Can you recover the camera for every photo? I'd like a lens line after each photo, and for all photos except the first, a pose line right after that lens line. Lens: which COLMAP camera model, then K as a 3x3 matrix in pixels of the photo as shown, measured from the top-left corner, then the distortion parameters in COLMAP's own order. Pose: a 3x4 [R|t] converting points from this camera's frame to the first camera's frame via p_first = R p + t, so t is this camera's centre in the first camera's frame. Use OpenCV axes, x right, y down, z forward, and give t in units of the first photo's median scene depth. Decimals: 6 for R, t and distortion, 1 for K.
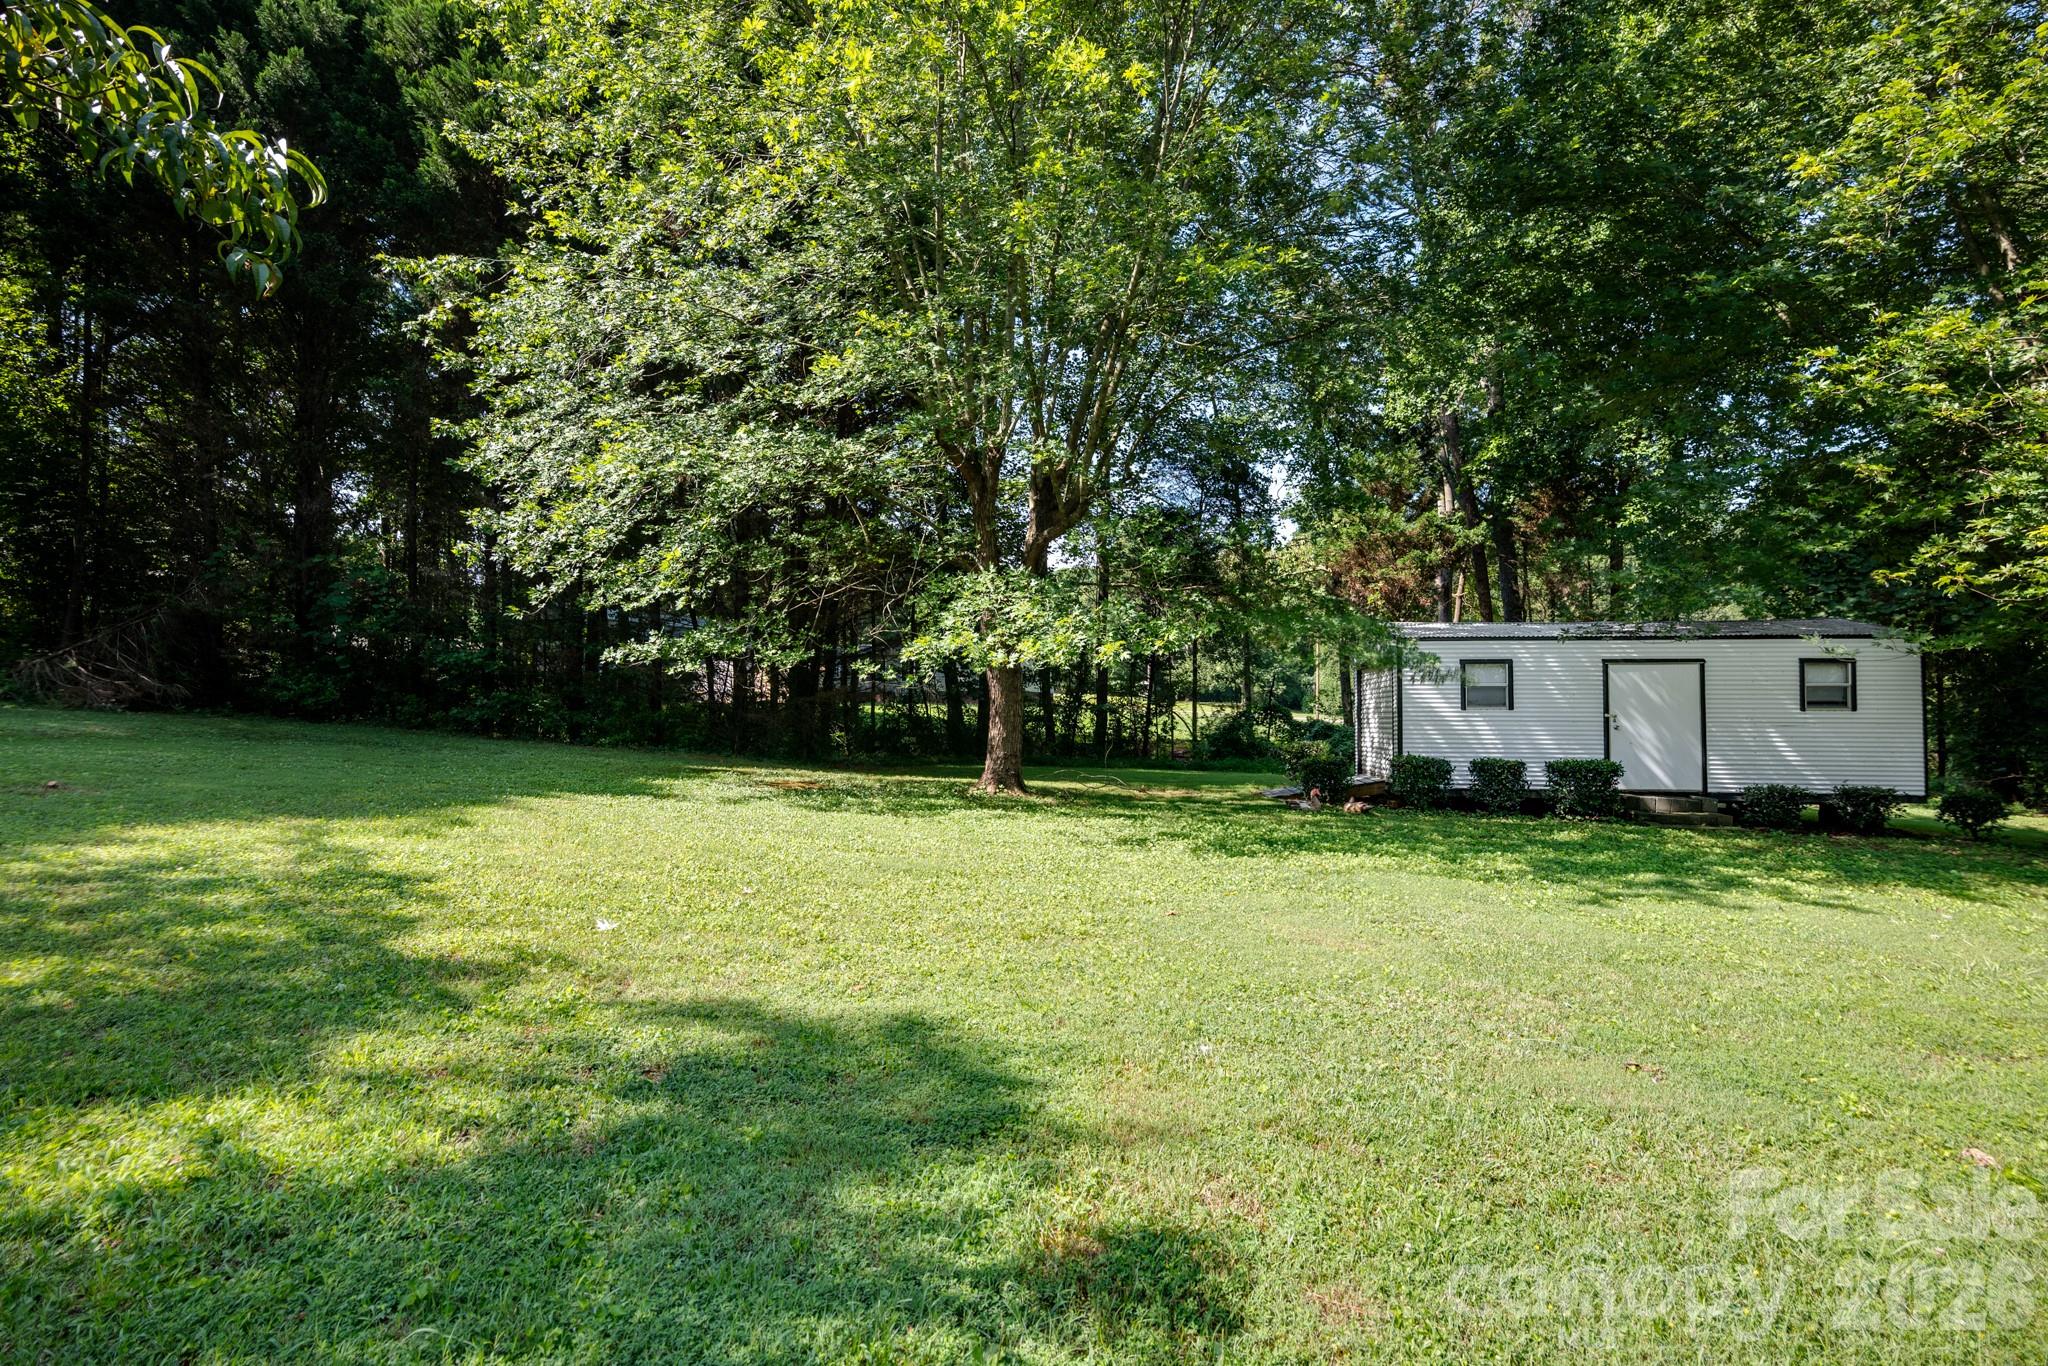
lens RADIAL K [[970.8, 0, 1024.0], [0, 970.8, 683.0], [0, 0, 1]] dist [-0.017951, 0.001536]
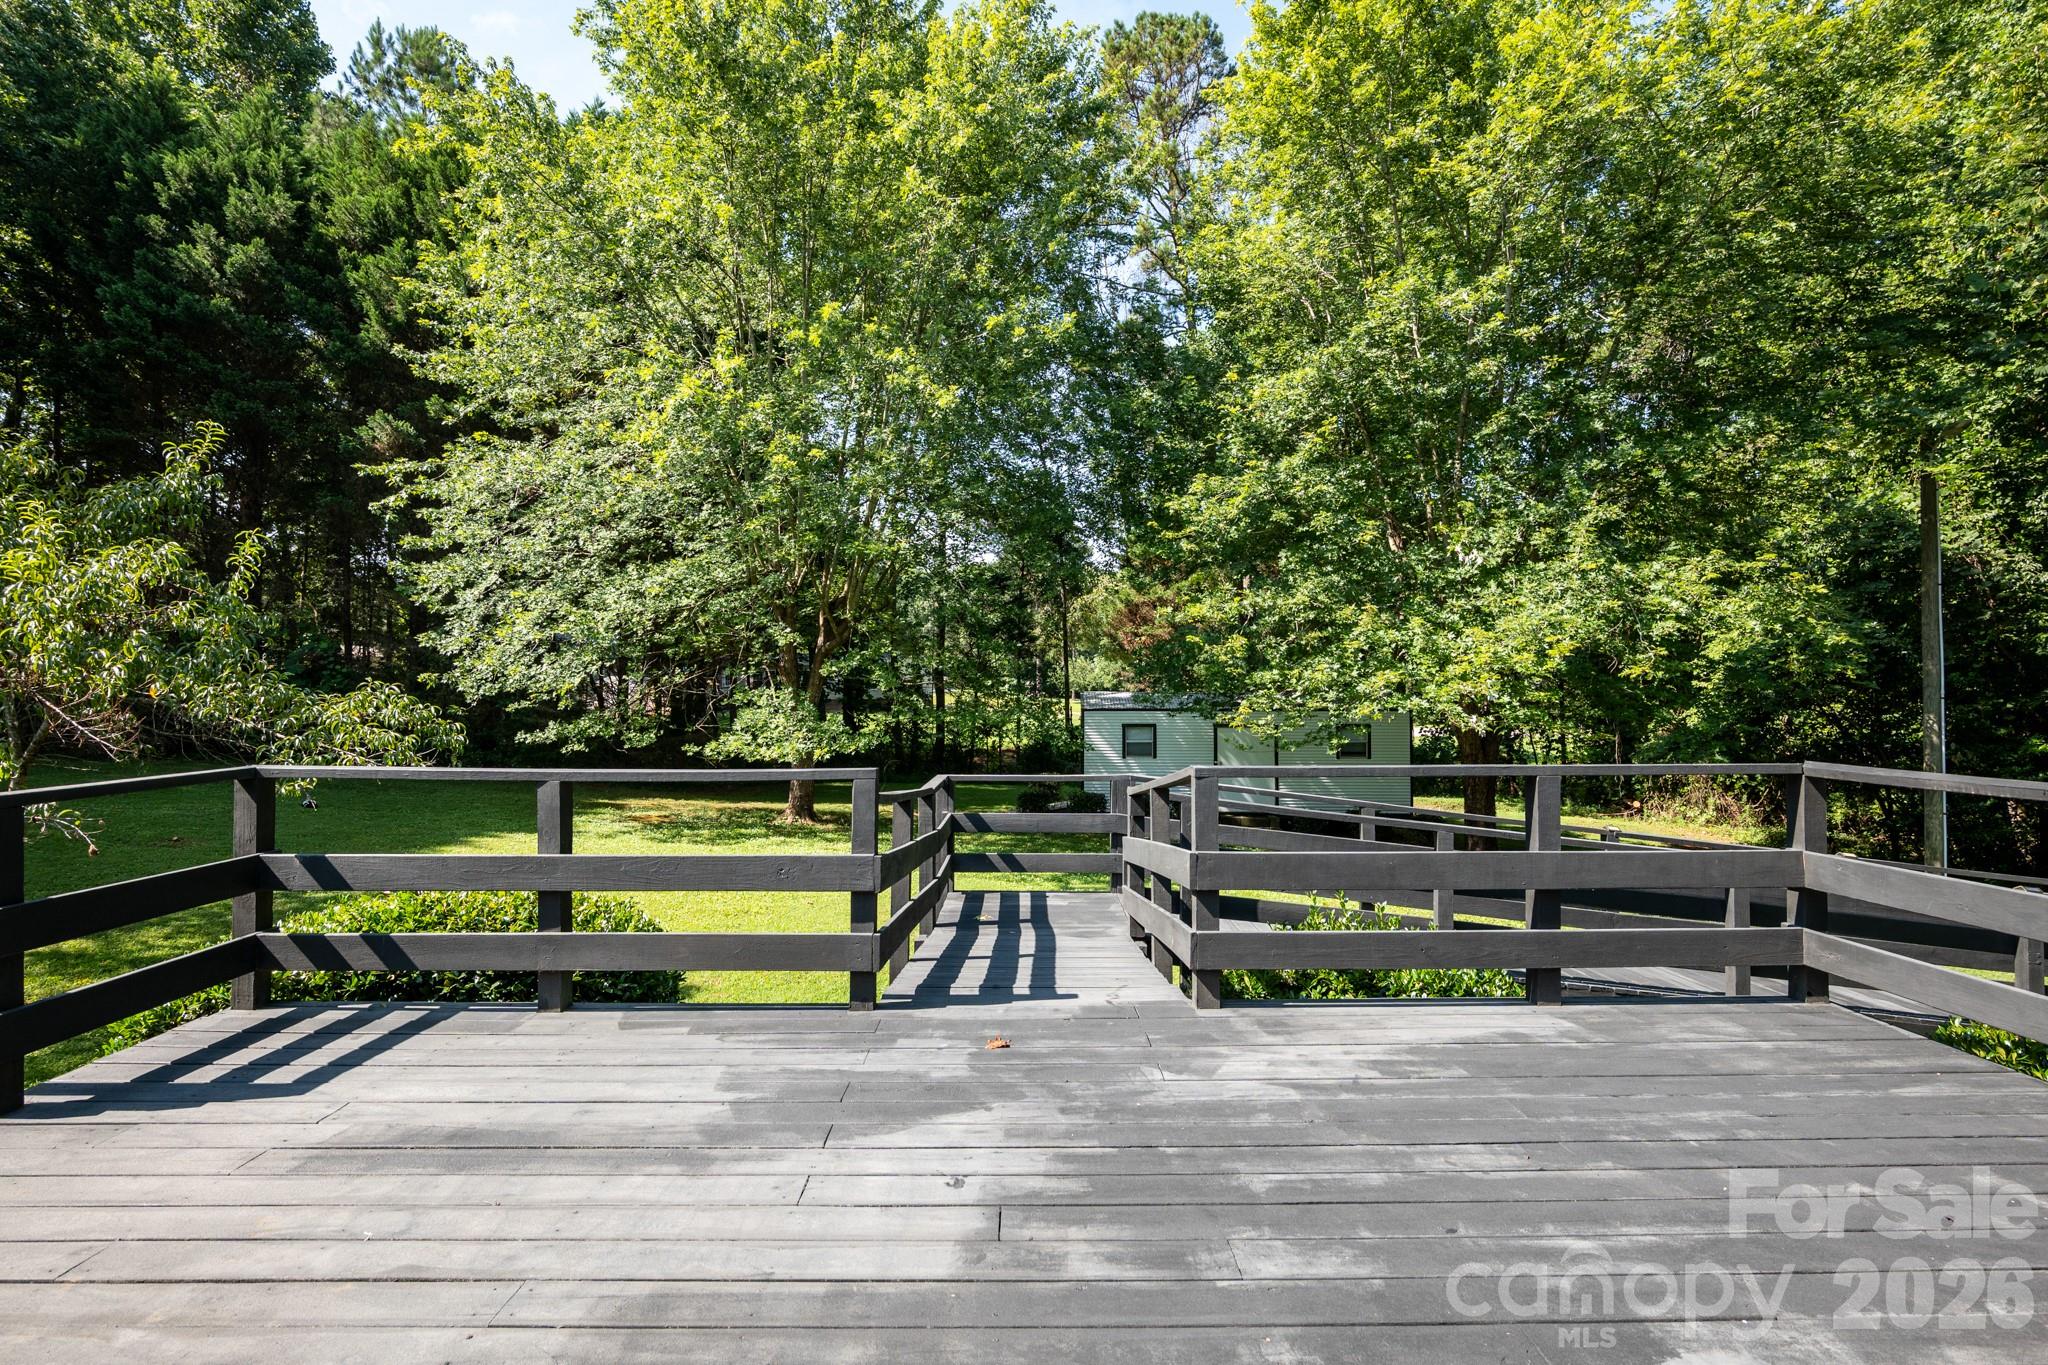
lens RADIAL K [[970.8, 0, 1024.0], [0, 970.8, 682.5], [0, 0, 1]] dist [-0.017951, 0.001536]
pose [[0.996771, -0.008504, 0.079842, 0.203984], [0.008149, 0.999955, 0.004777, -0.103703], [-0.079879, -0.004111, 0.996796, -0.494142]]
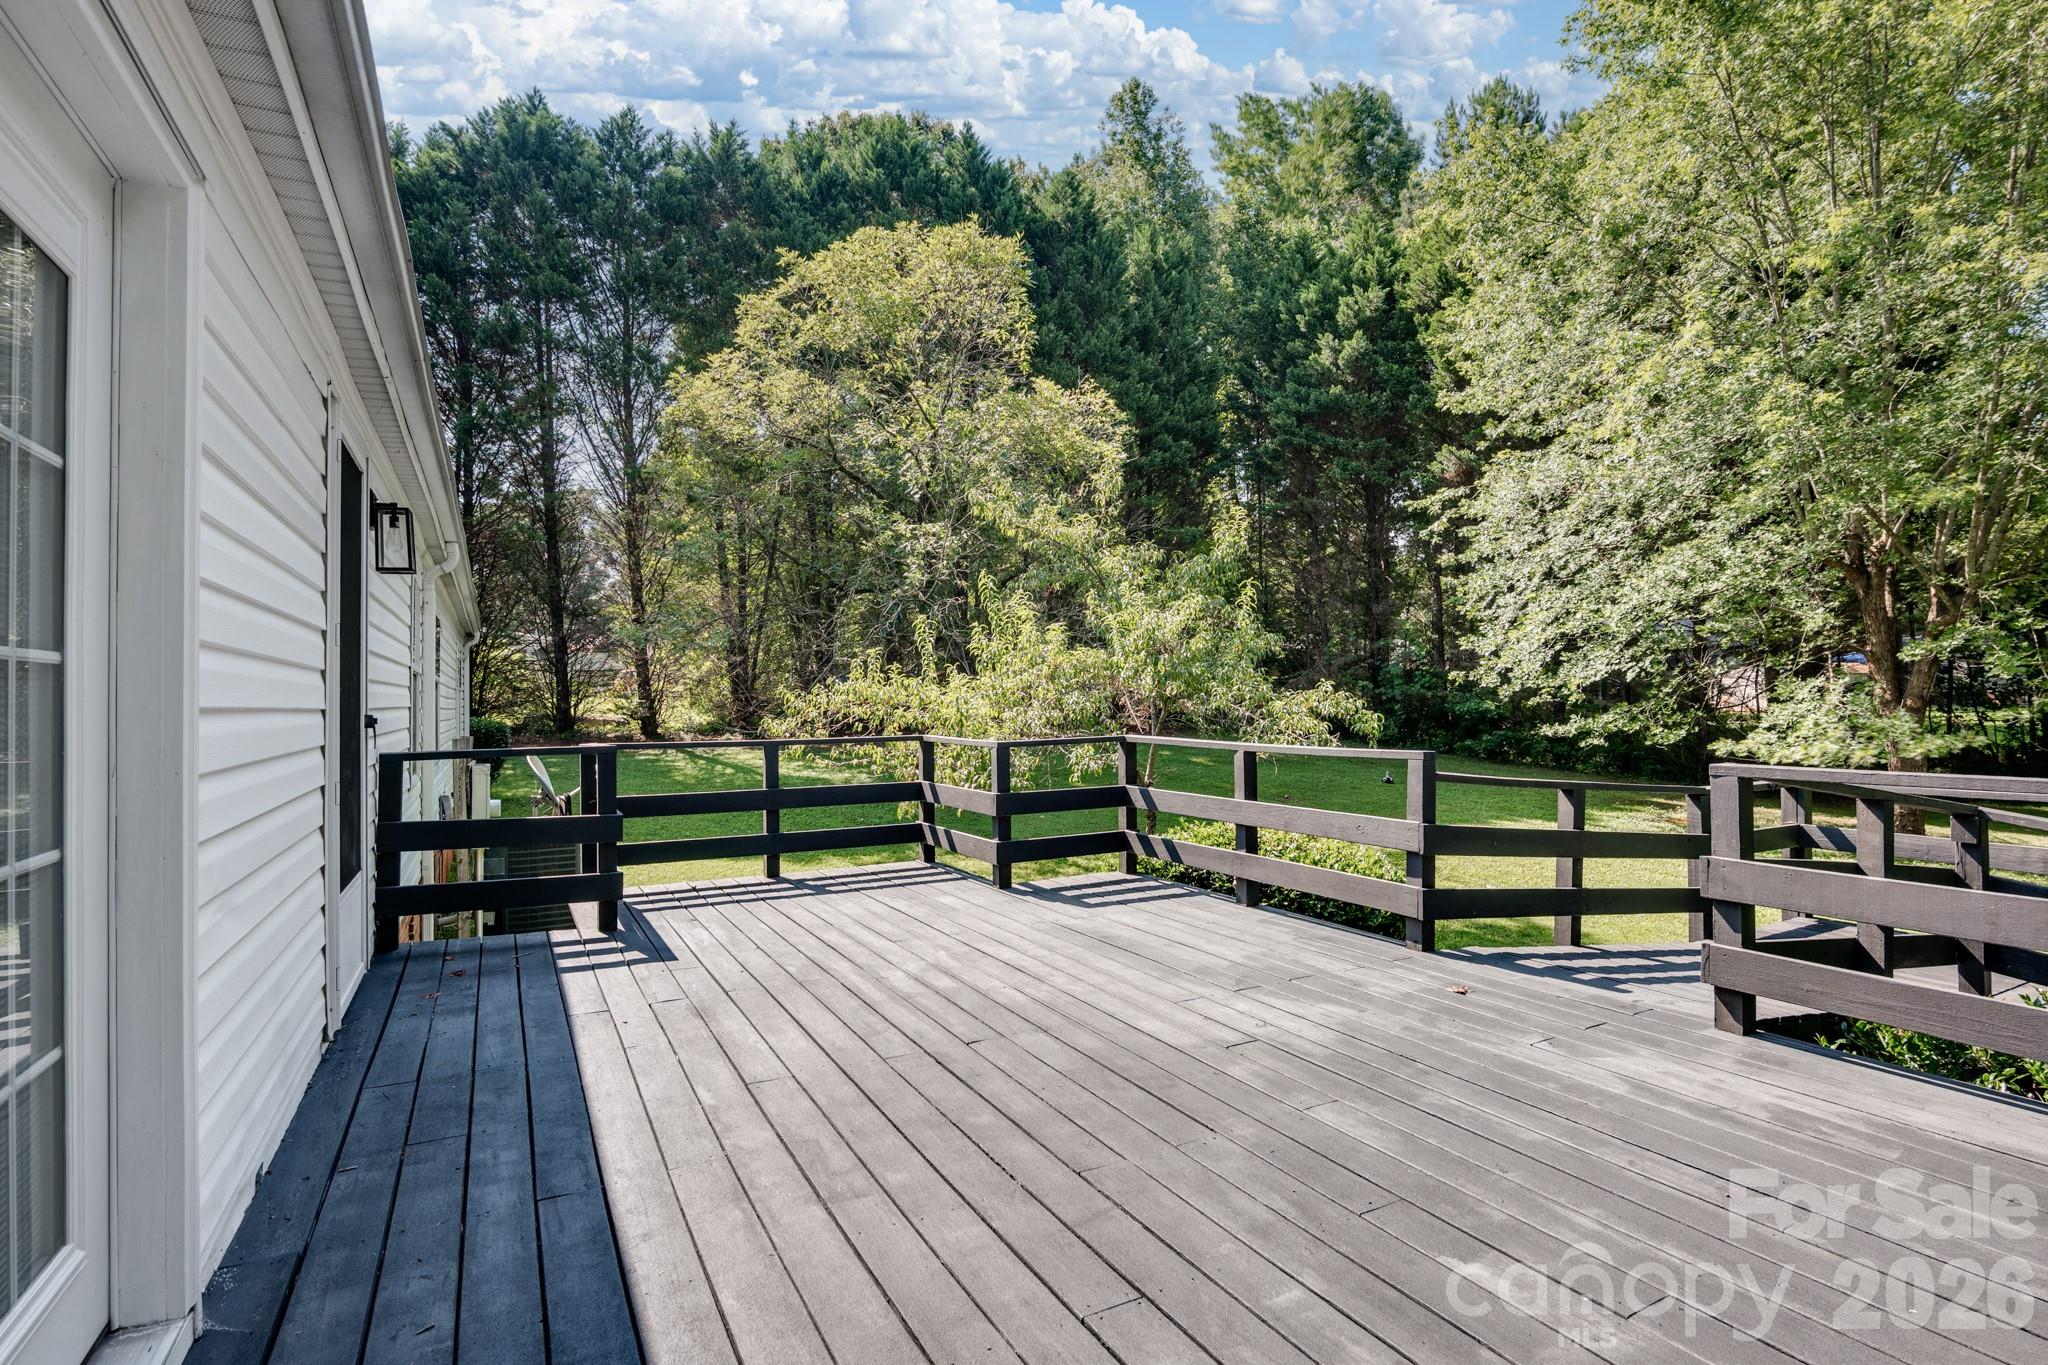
lens RADIAL K [[970.8, 0, 1024.0], [0, 970.8, 682.5], [0, 0, 1]] dist [-0.017951, 0.001536]
pose [[0.541639, -0.028951, -0.840112, 0.393252], [0.031933, 0.999394, -0.013851, -0.101815], [0.840004, -0.019325, 0.542236, -0.510060]]
